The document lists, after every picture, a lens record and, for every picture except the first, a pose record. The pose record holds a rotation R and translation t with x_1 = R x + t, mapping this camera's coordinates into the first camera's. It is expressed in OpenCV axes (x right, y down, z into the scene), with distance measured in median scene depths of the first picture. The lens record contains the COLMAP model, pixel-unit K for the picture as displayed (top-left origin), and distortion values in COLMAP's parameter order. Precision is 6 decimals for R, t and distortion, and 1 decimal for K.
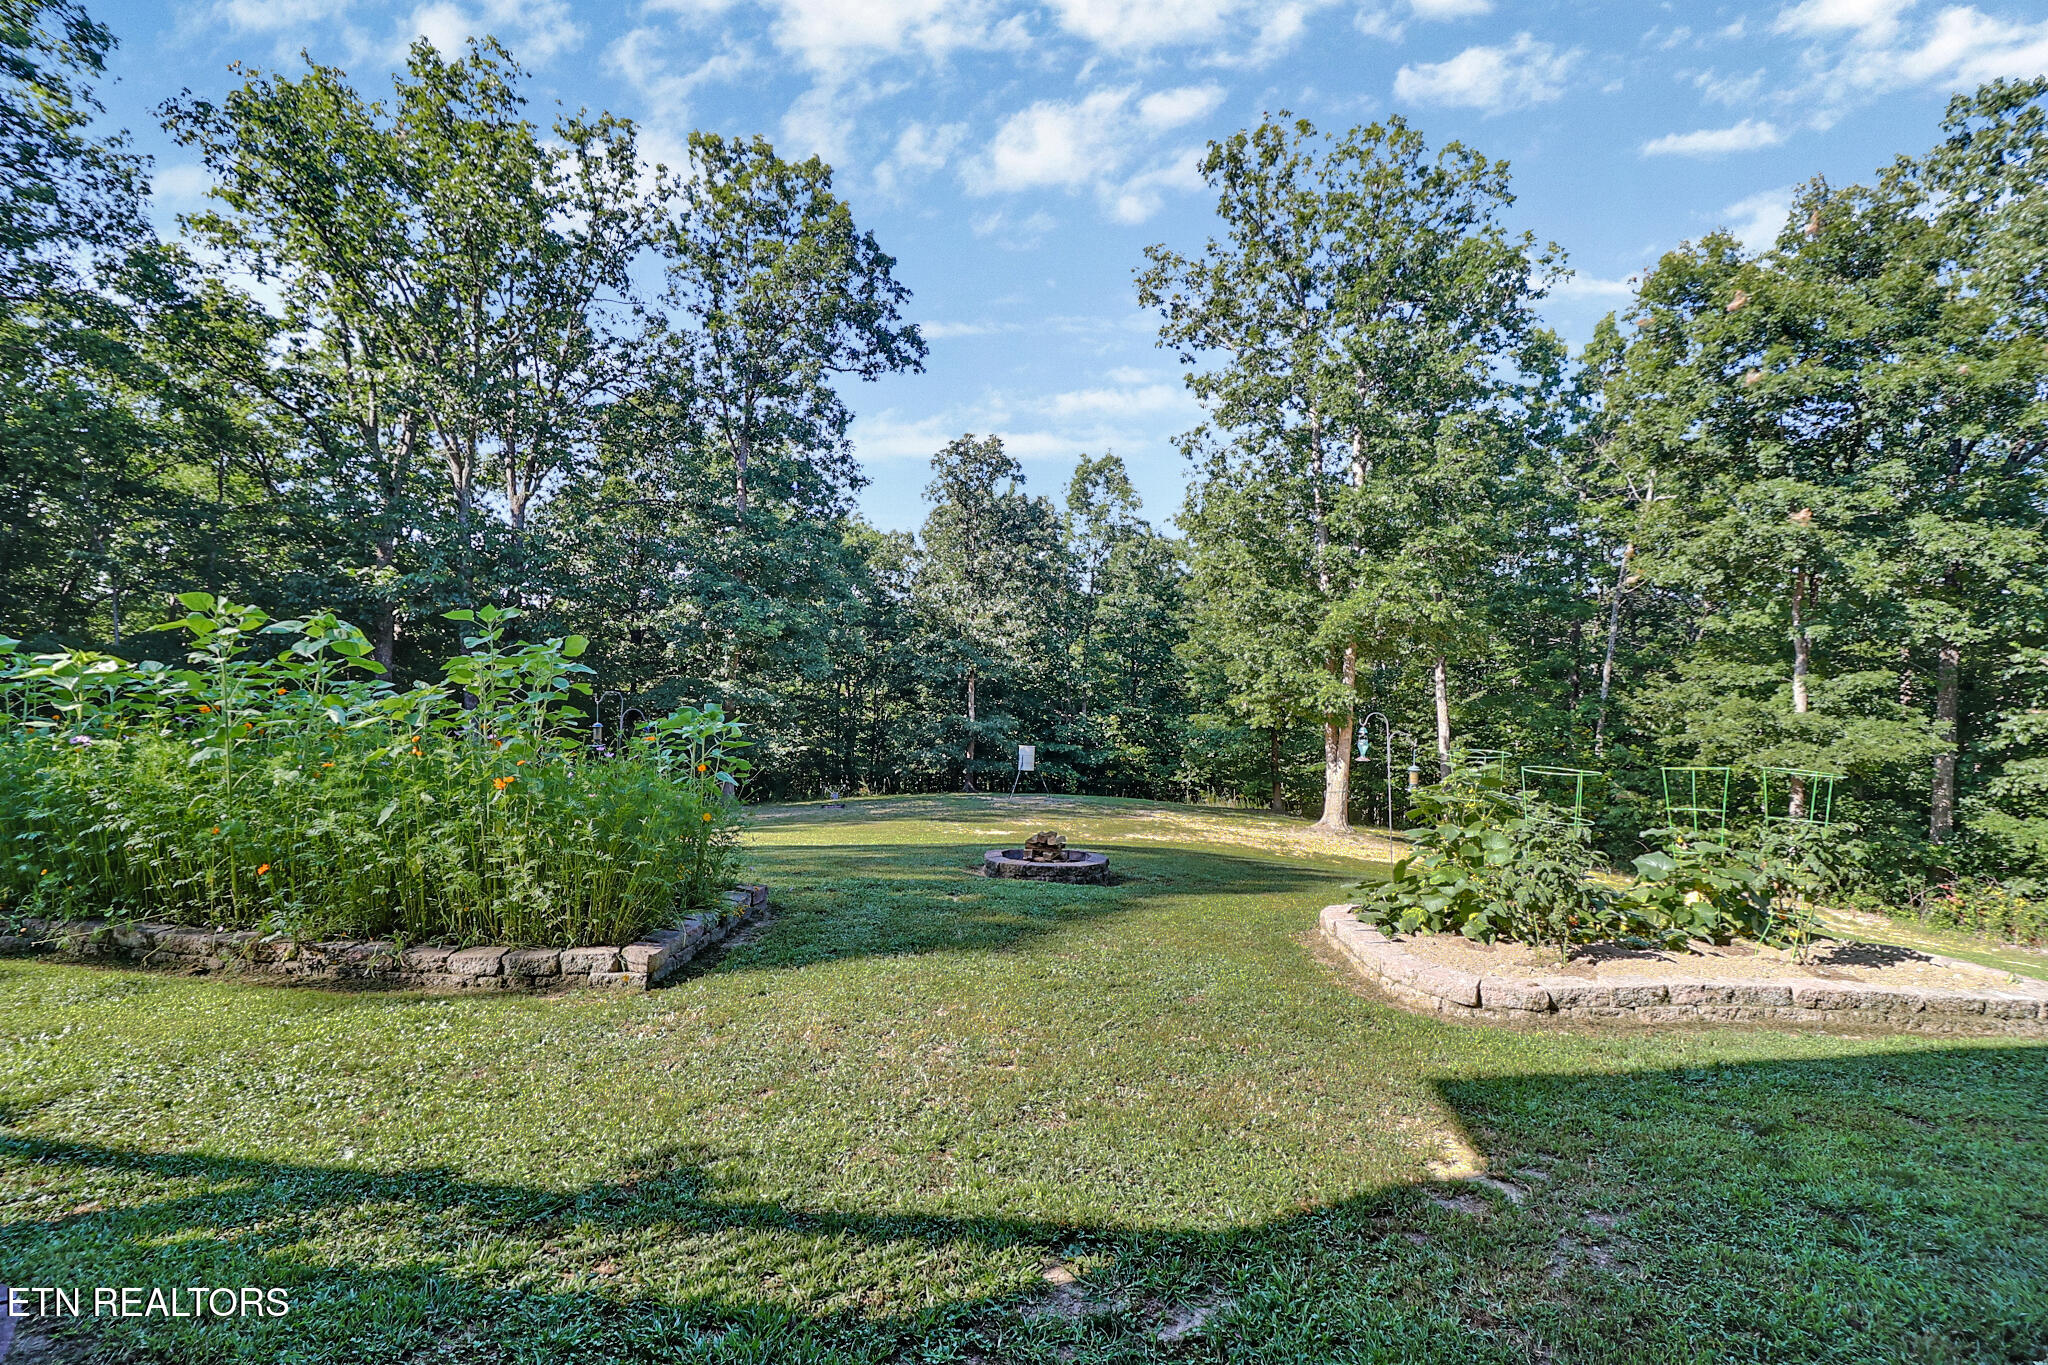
lens RADIAL K [[945.7, 0, 1004.4], [0, 945.7, 655.2], [0, 0, 1]] dist [0.018627, -0.013445]
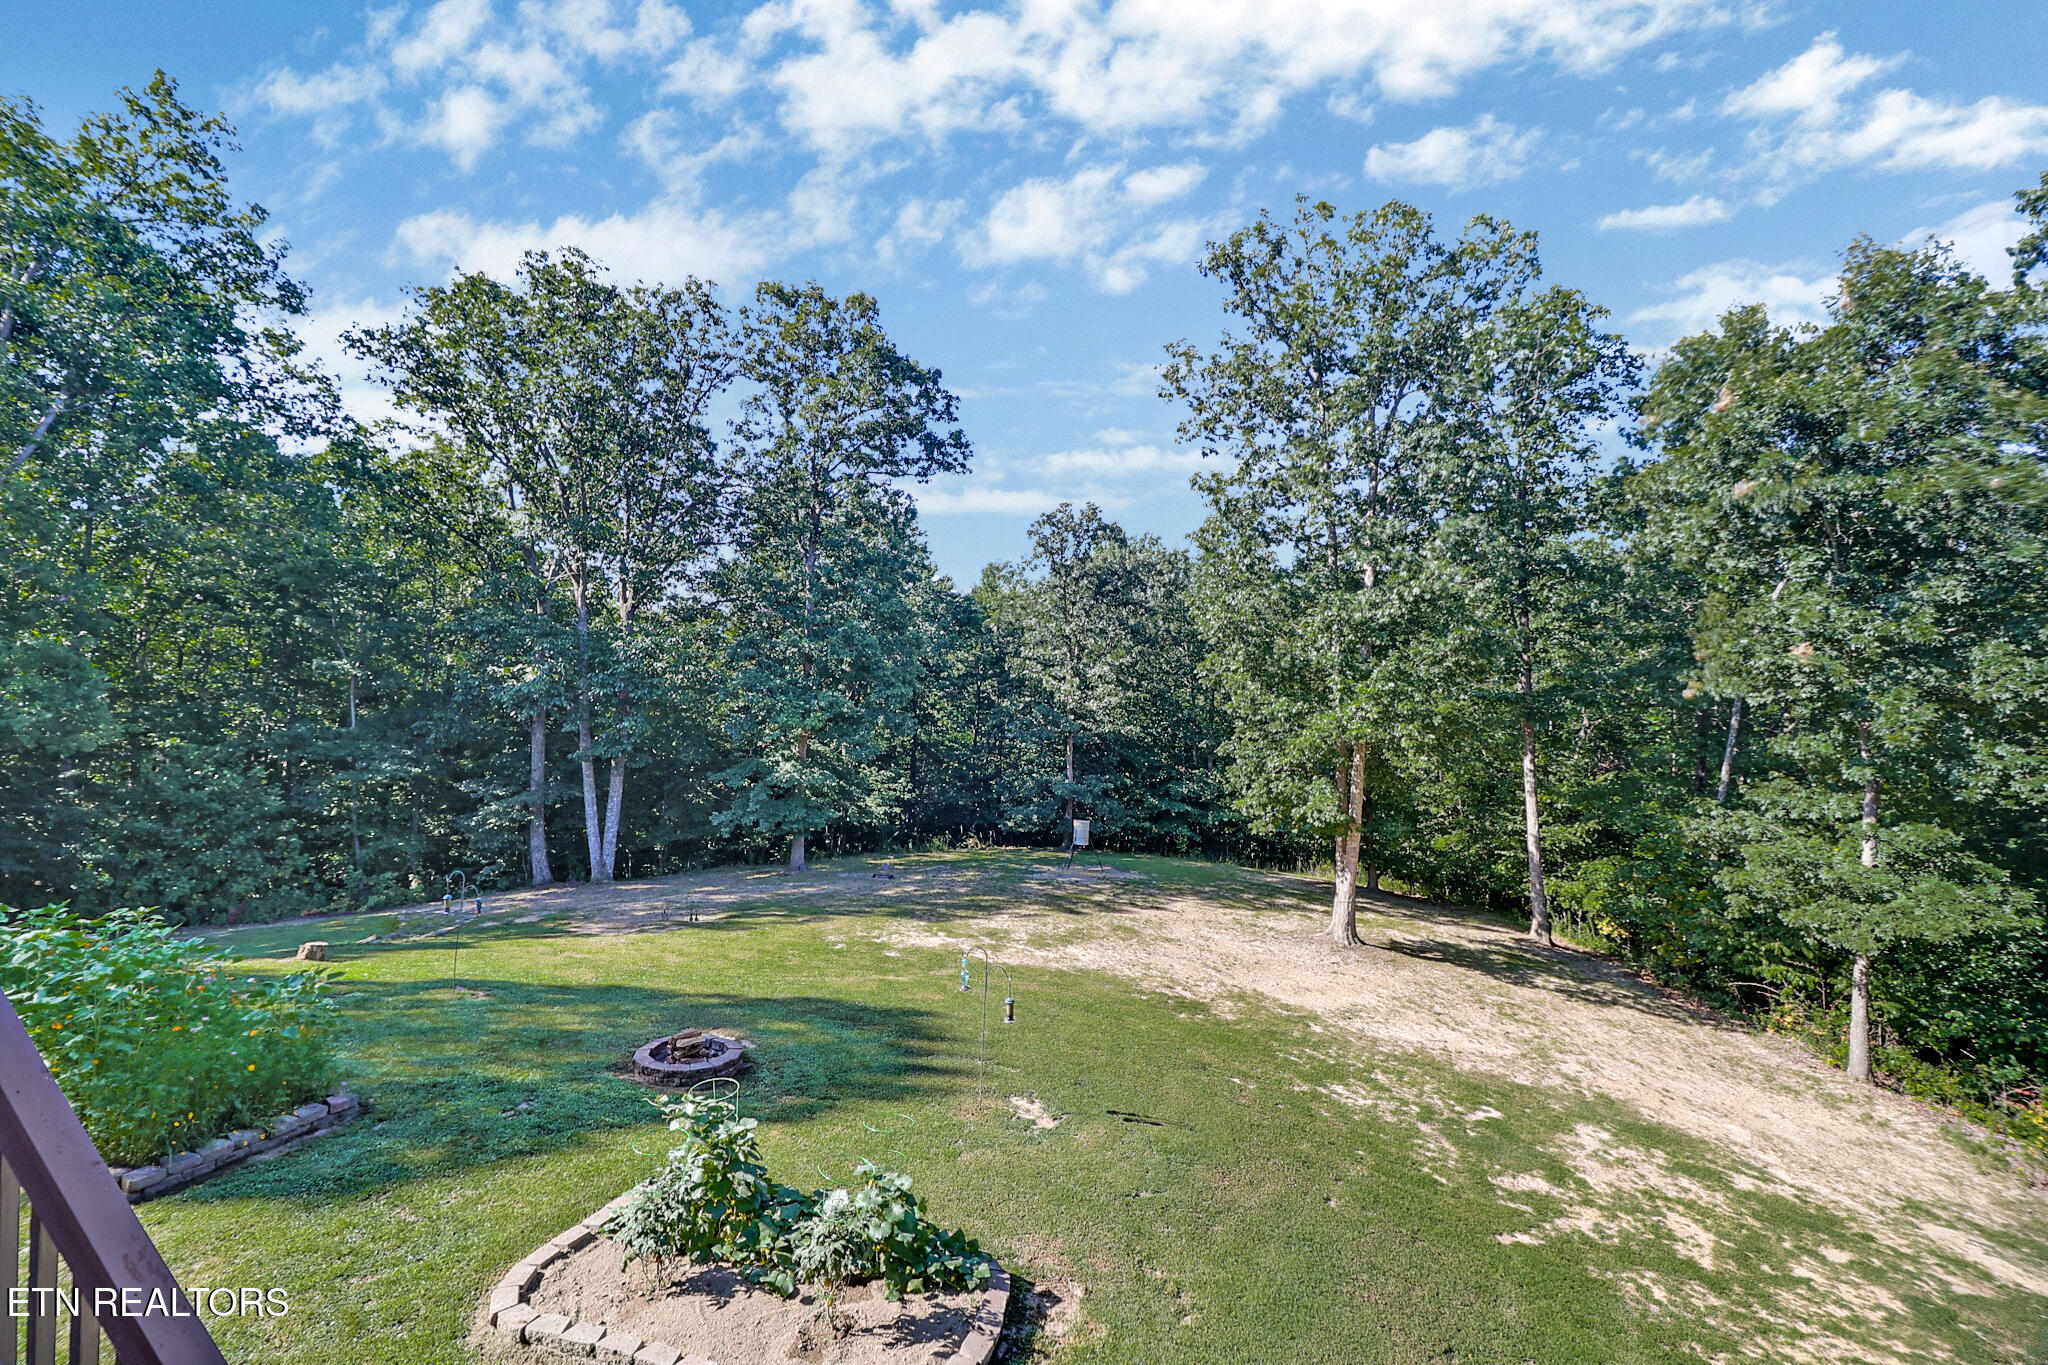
lens RADIAL K [[945.7, 0, 1004.4], [0, 945.7, 655.2], [0, 0, 1]] dist [0.018627, -0.013445]
pose [[0.964411, -0.004943, -0.264361, 0.251888], [0.005567, 0.999983, 0.001608, -0.102194], [0.264349, -0.003022, 0.964422, -0.020815]]
